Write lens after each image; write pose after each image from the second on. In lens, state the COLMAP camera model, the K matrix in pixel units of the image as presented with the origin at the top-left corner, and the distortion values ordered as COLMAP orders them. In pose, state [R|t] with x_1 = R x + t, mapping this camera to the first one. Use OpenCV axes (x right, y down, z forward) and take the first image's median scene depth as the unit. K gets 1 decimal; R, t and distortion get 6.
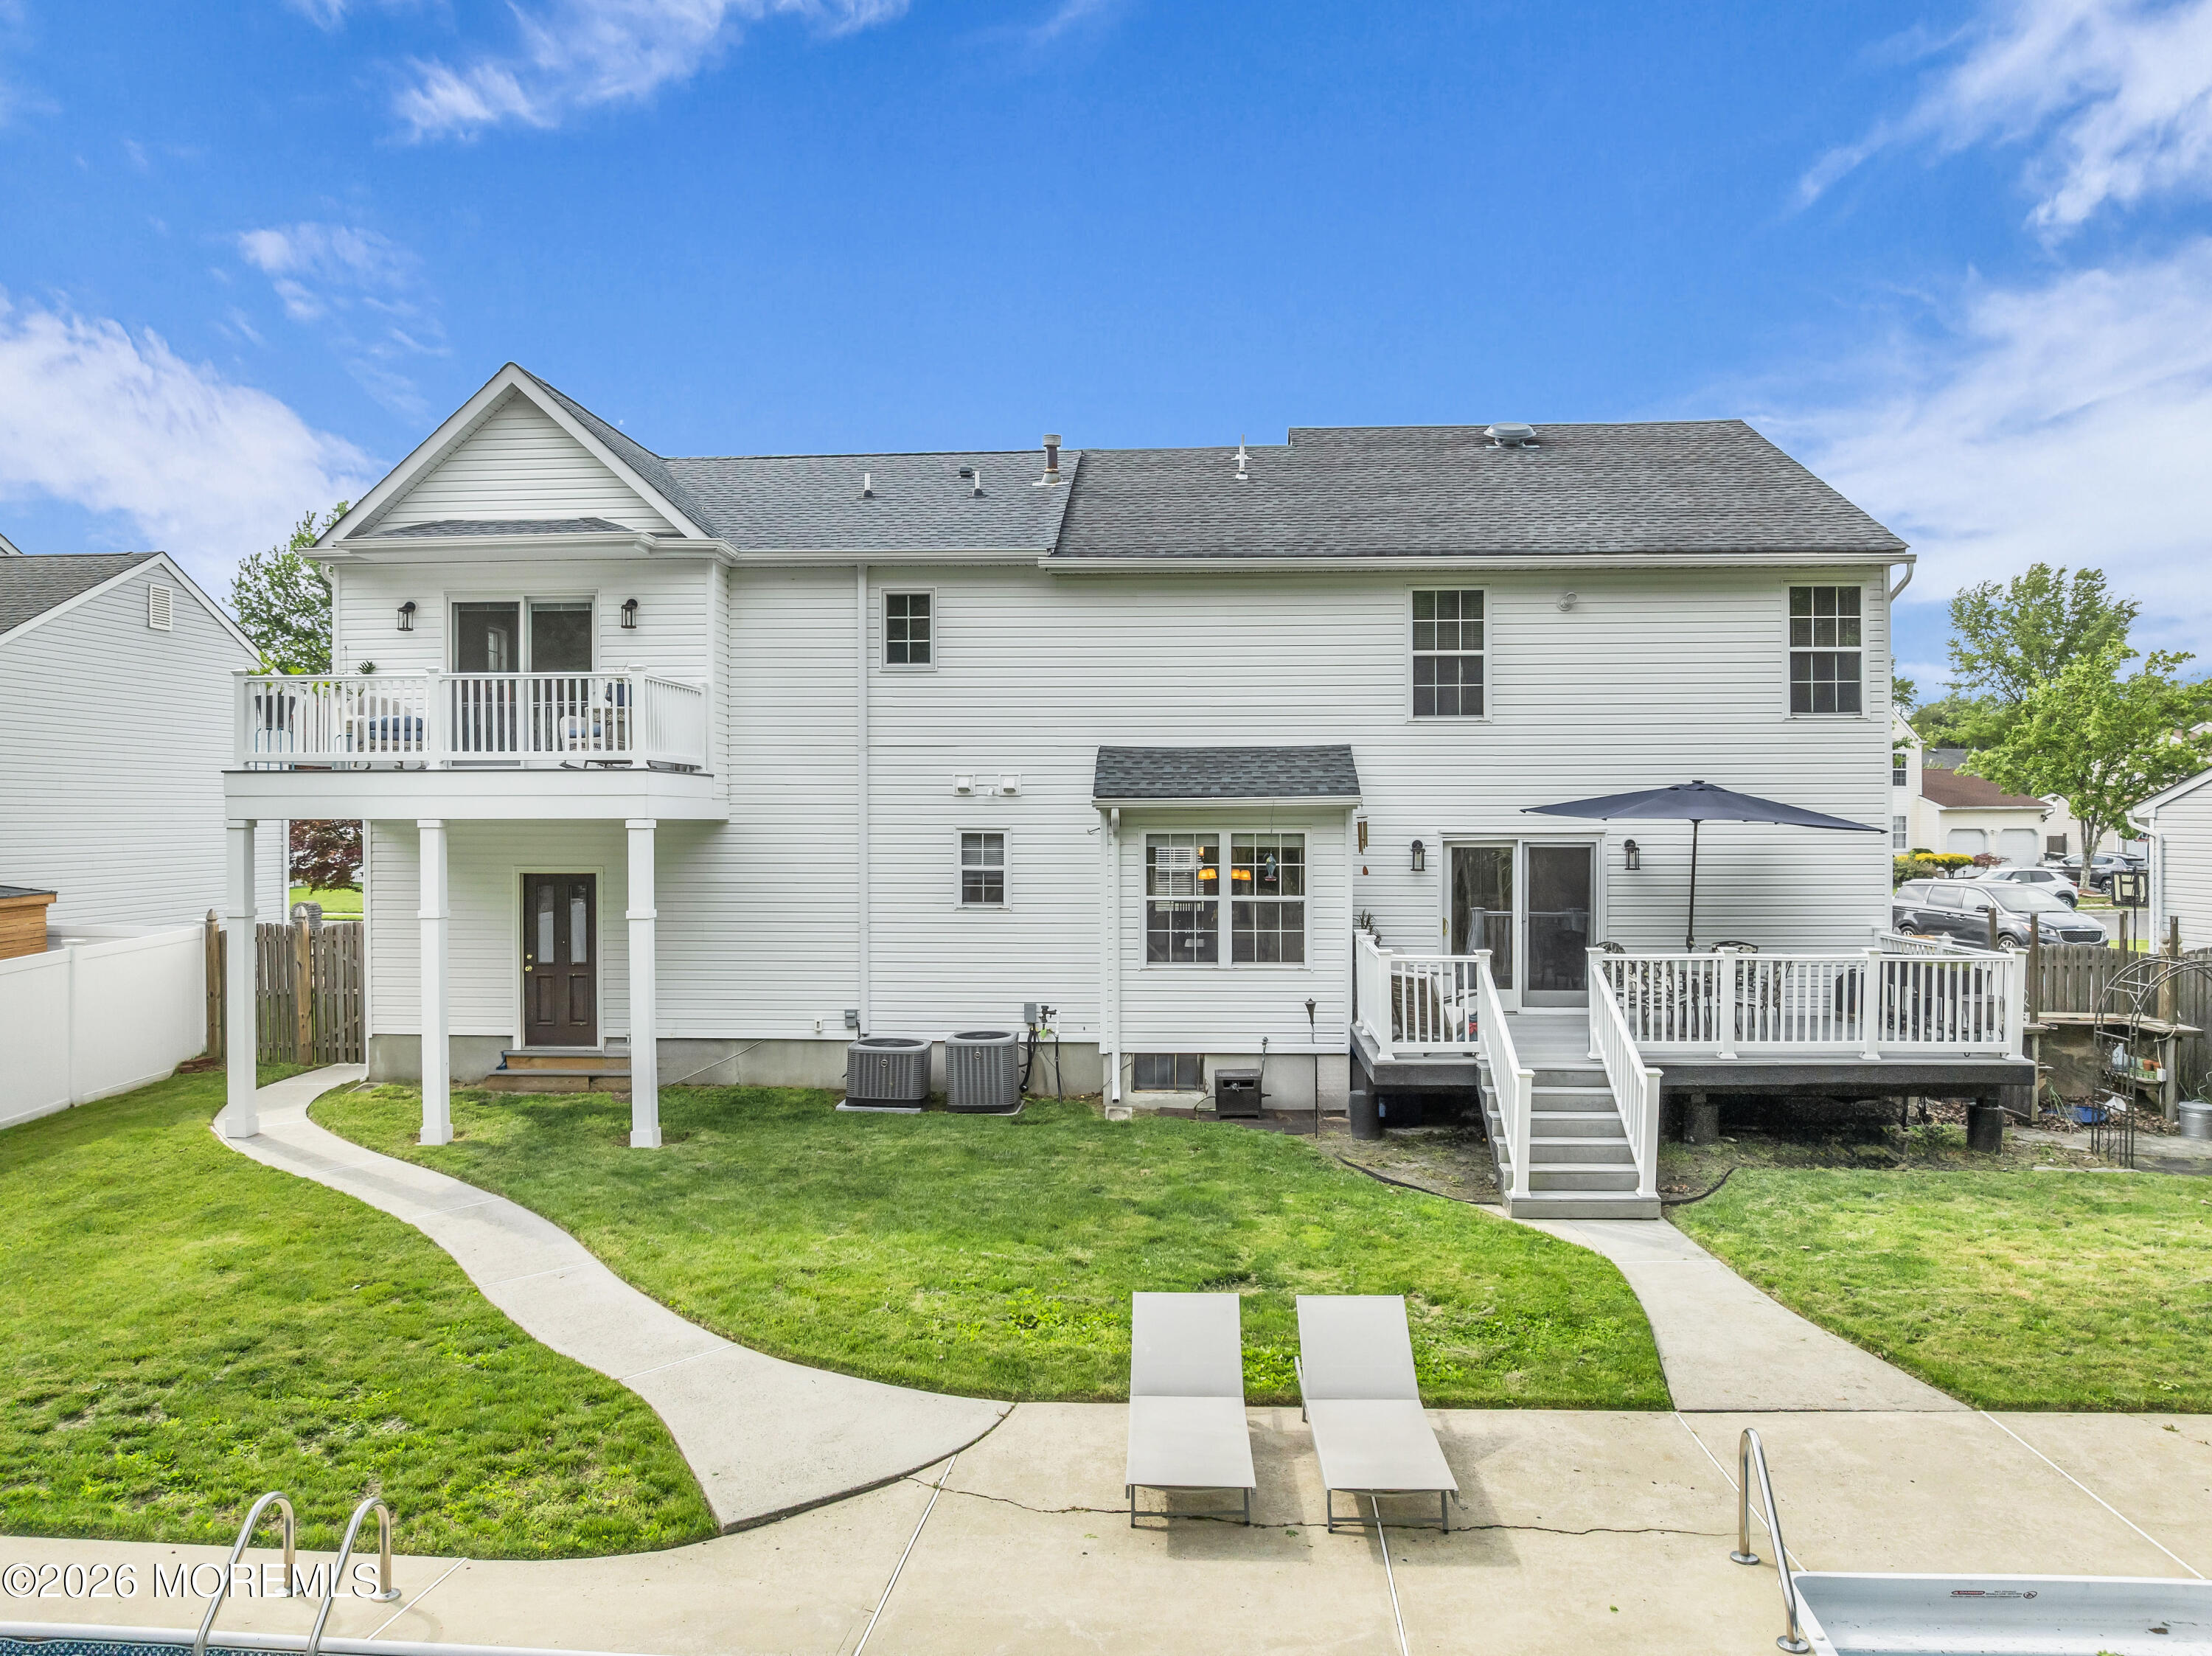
lens RADIAL K [[1589.5, 0, 1111.0], [0, 1589.5, 817.6], [0, 0, 1]] dist [-0.018849, -0.006511]
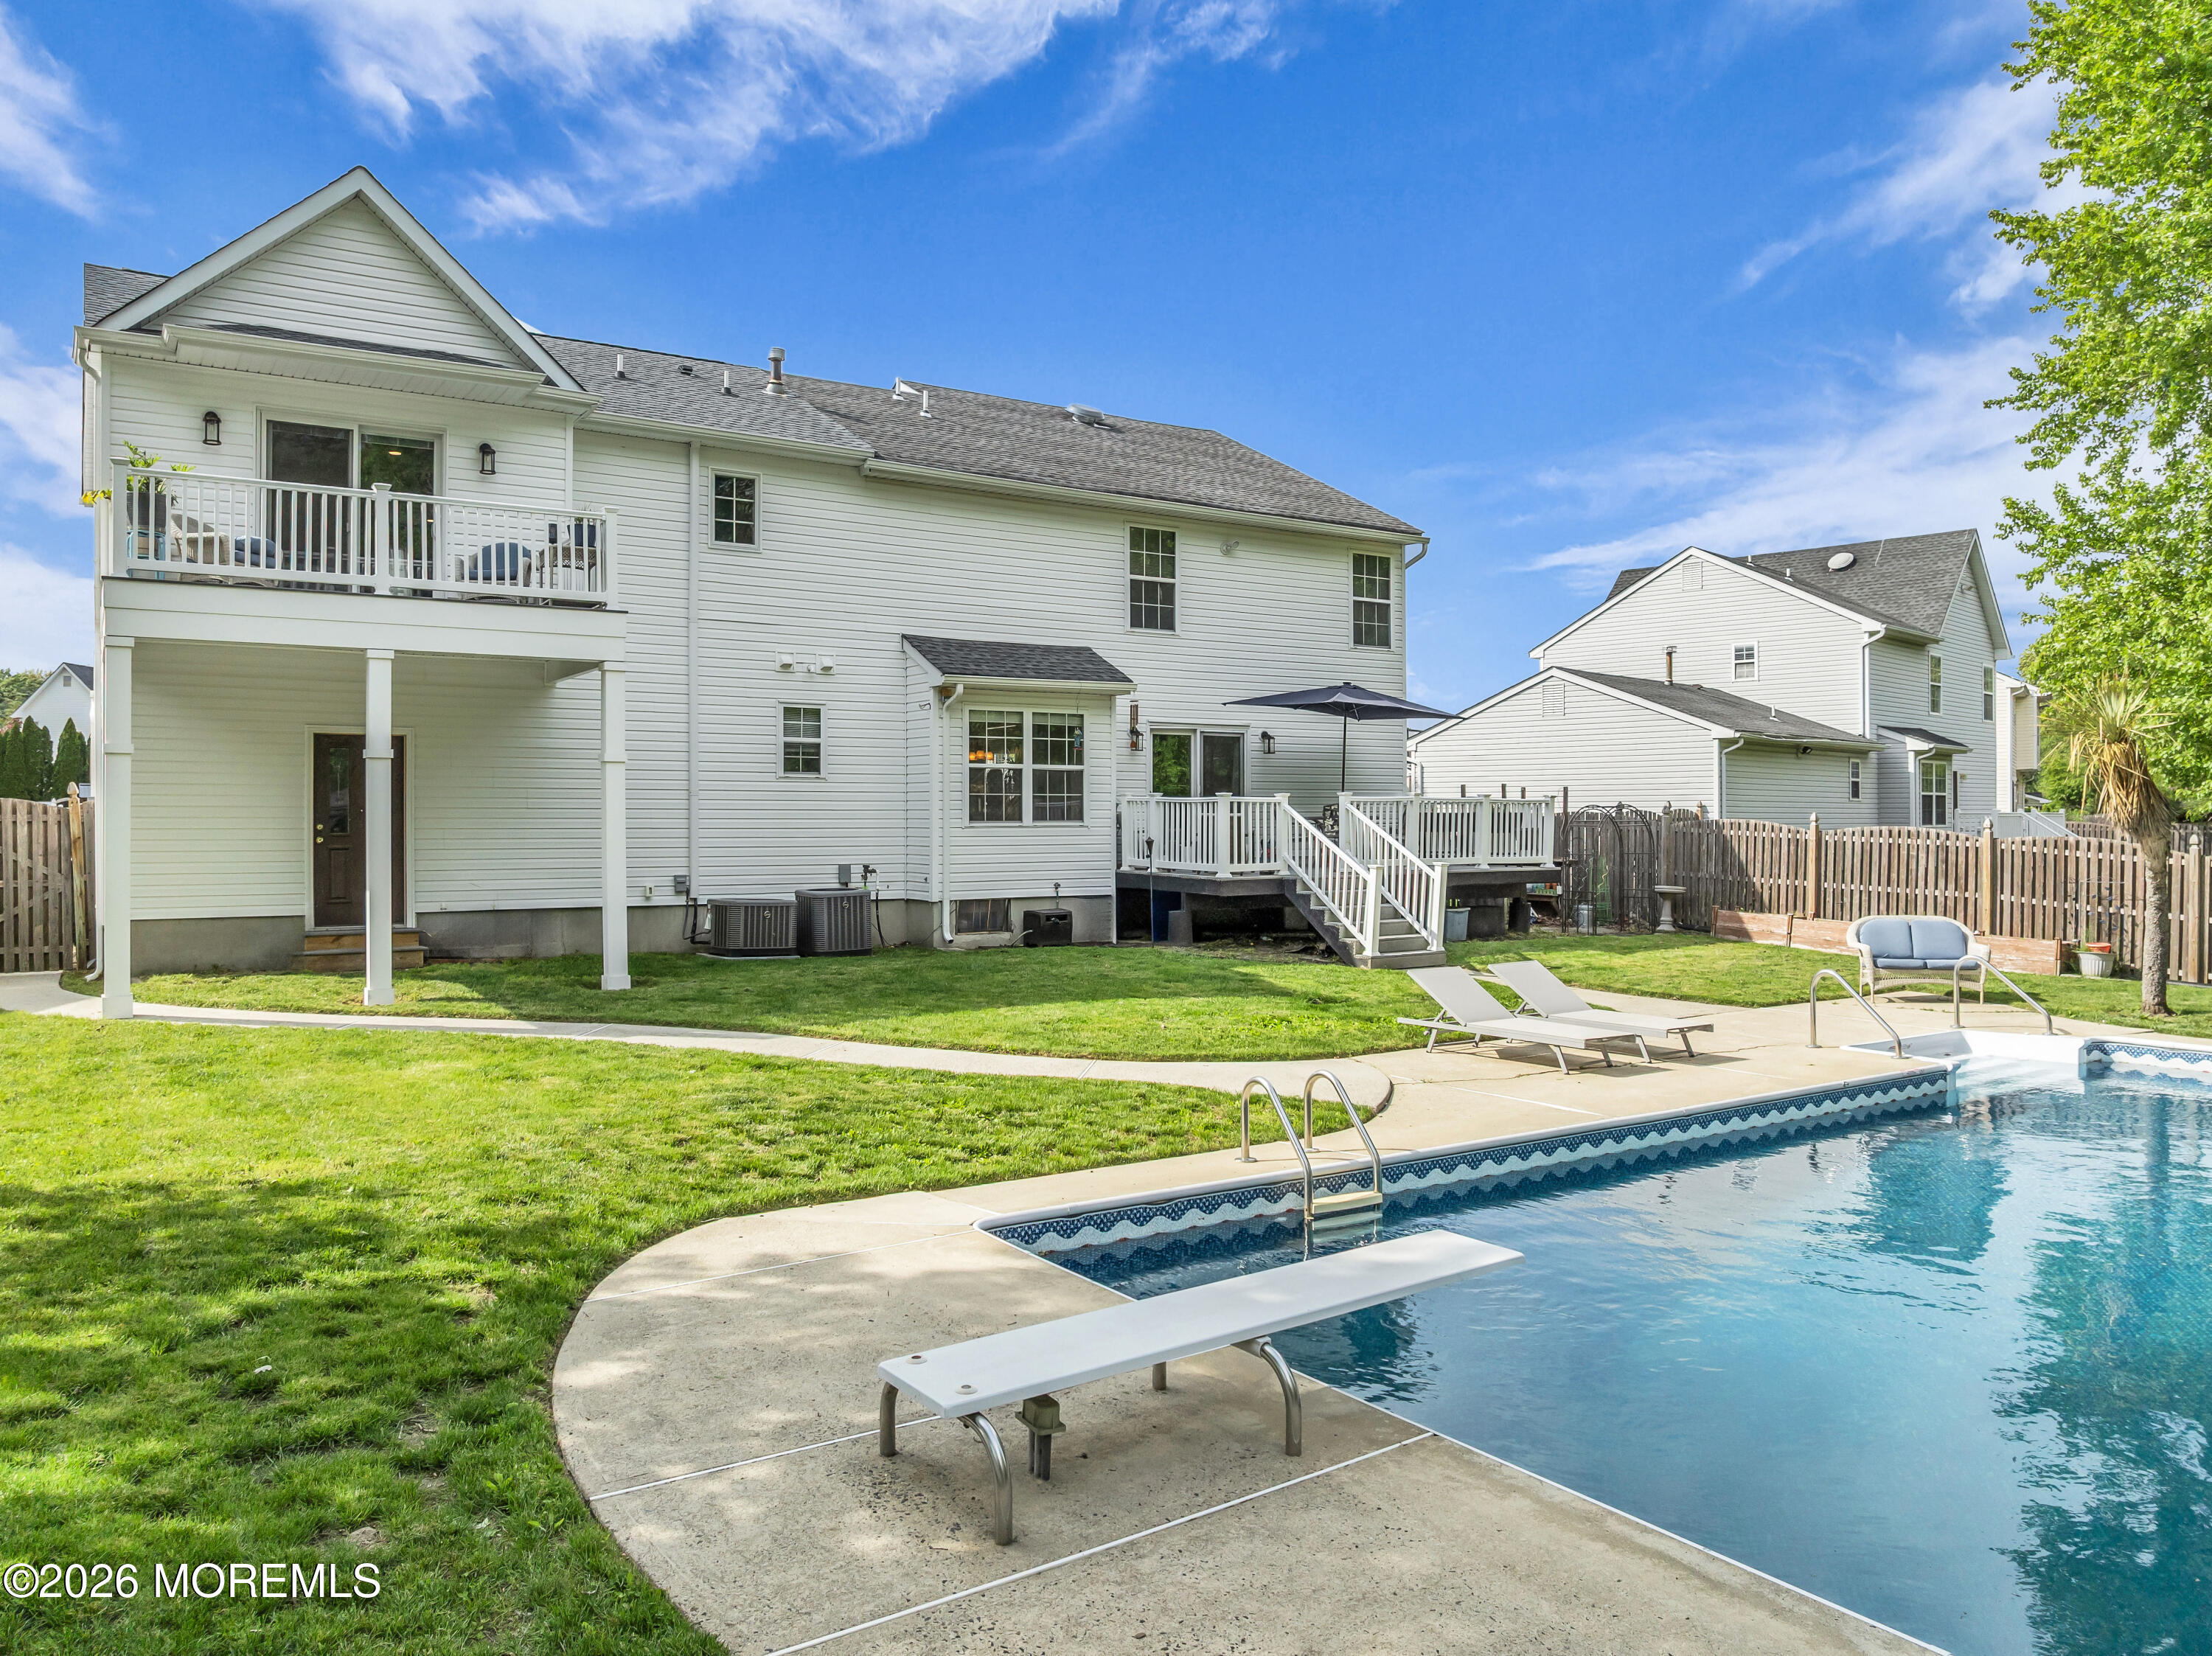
lens RADIAL K [[1589.5, 0, 1113.3], [0, 1589.5, 831.1], [0, 0, 1]] dist [-0.018849, -0.006511]
pose [[0.798419, -0.003468, 0.602092, -0.572130], [0.003246, 0.999994, 0.001455, 0.094362], [-0.602093, 0.000792, 0.798426, 0.016195]]
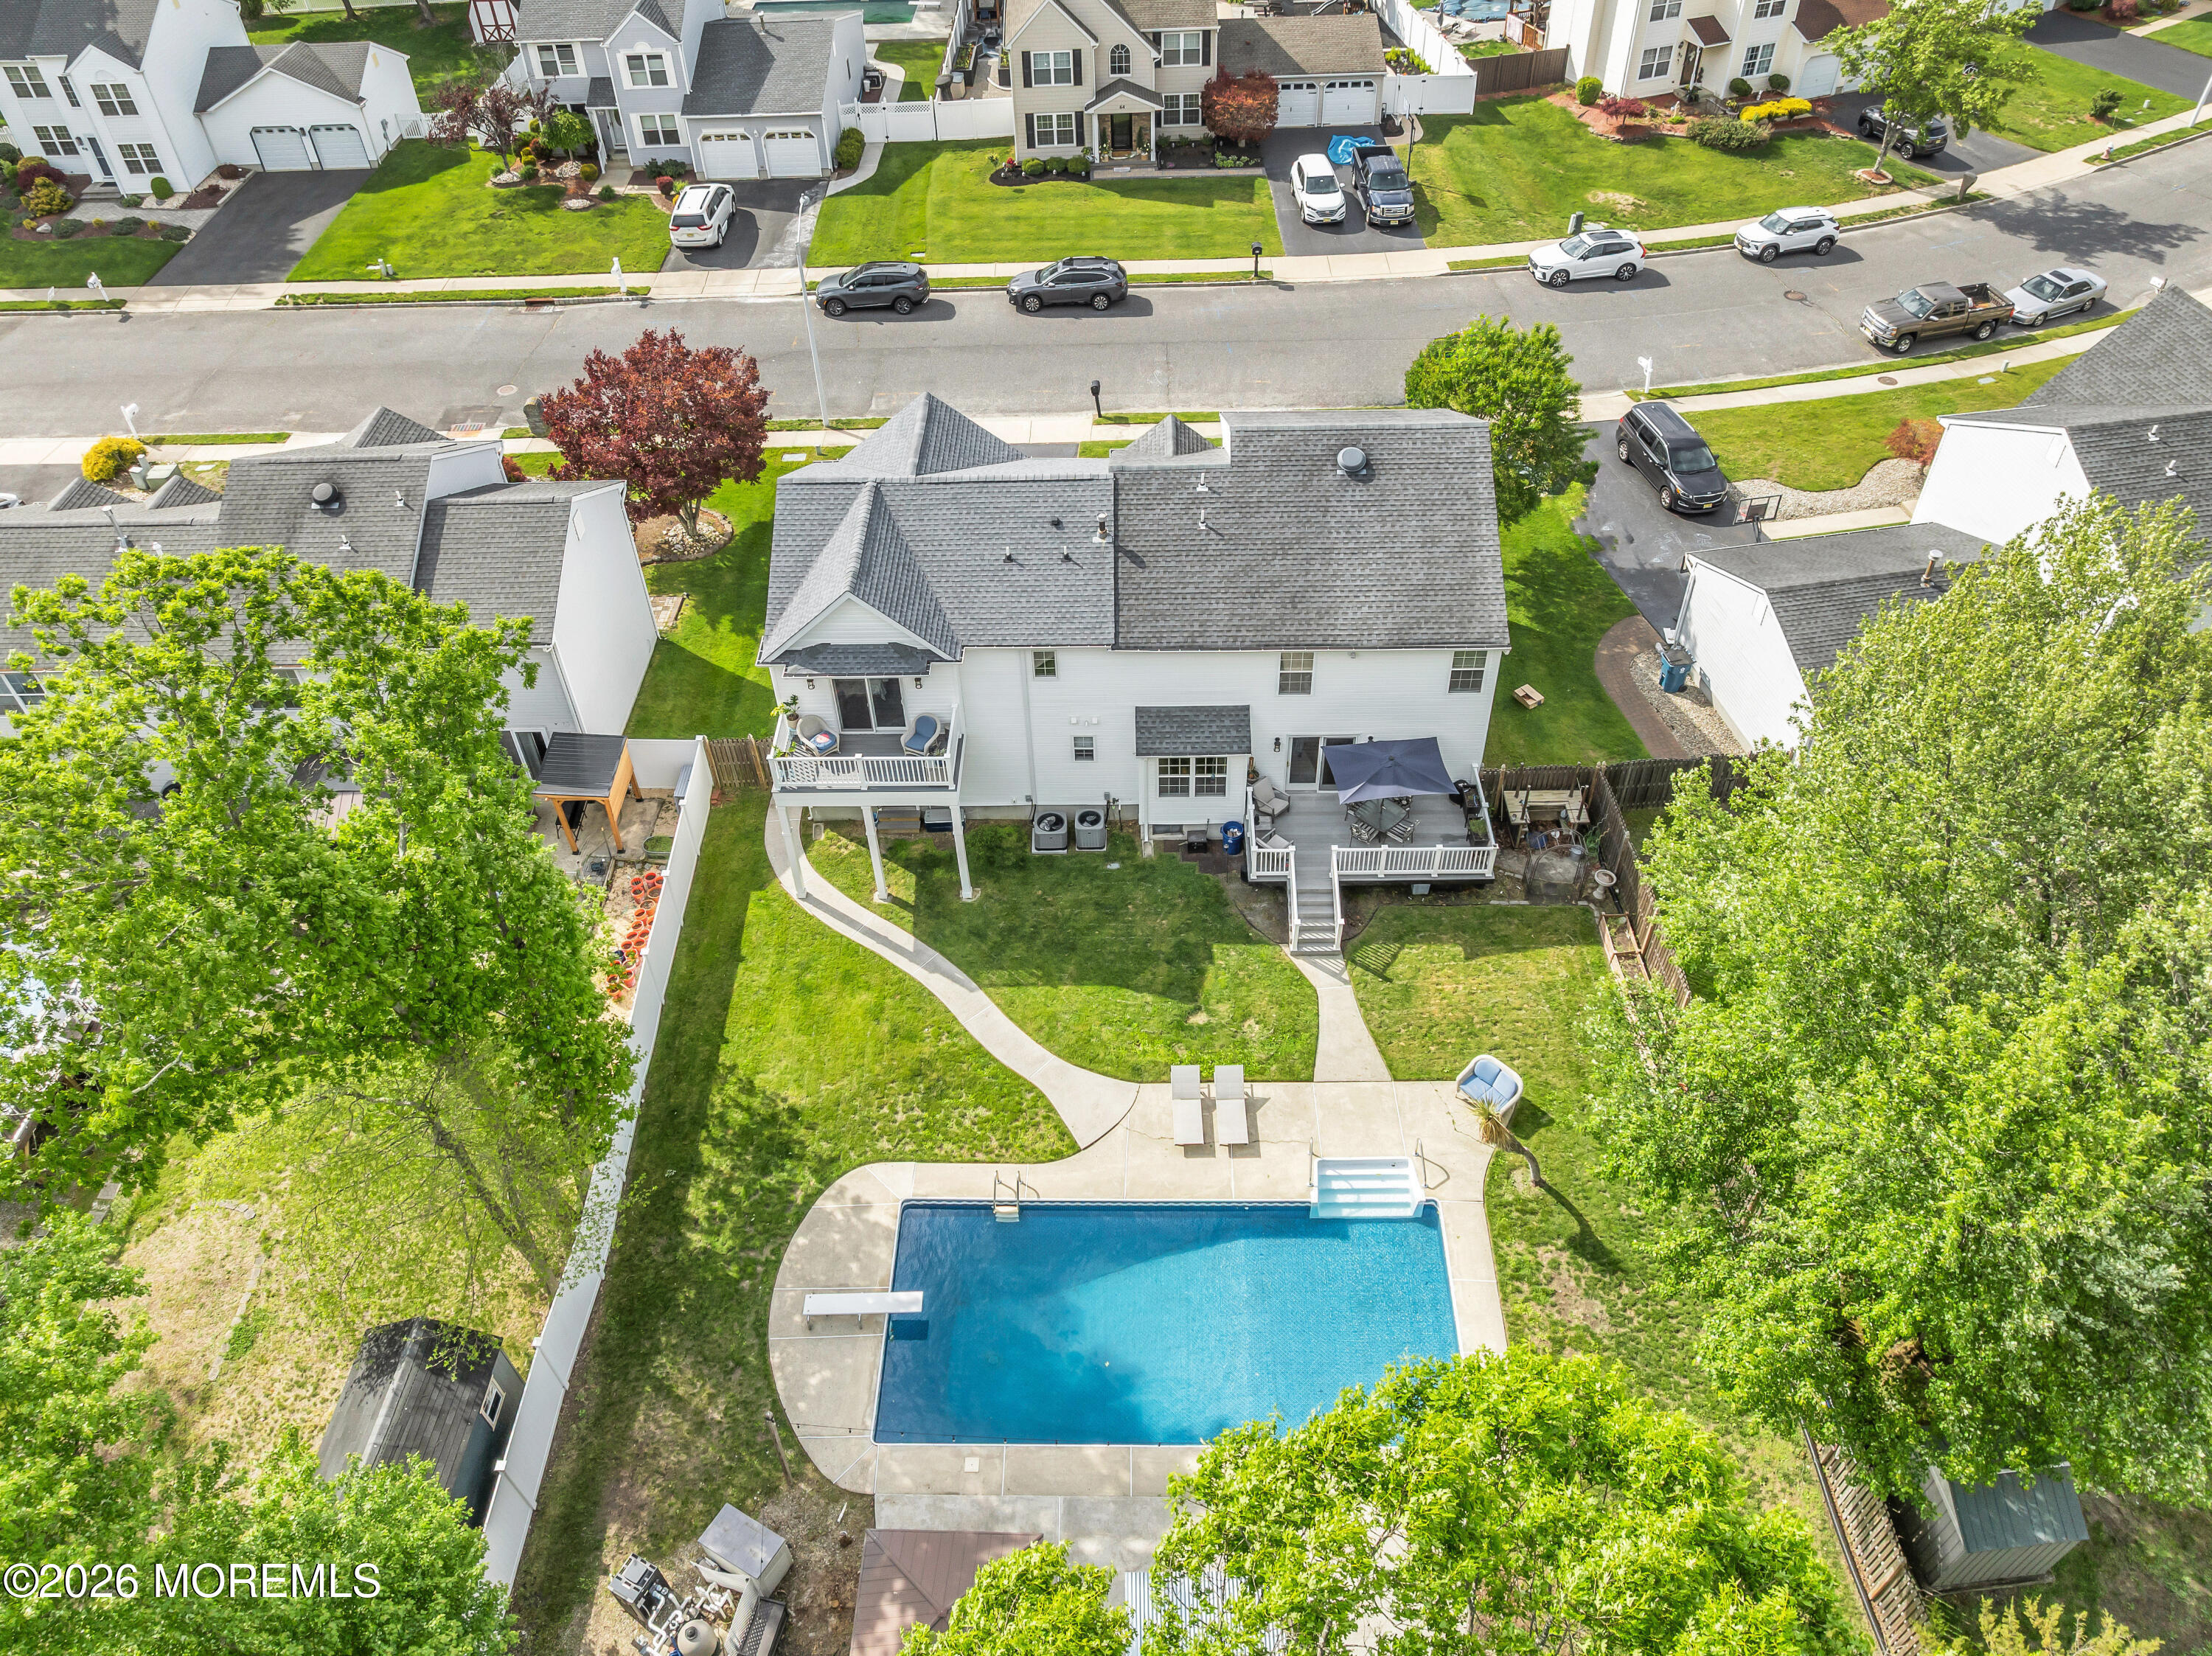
lens RADIAL K [[1589.5, 0, 1104.9], [0, 1589.5, 823.6], [0, 0, 1]] dist [-0.018849, -0.006511]
pose [[0.998573, -0.051336, 0.014686, -0.091456], [0.026671, 0.717826, 0.695711, -1.477991], [-0.046257, -0.694327, 0.718172, -0.695499]]
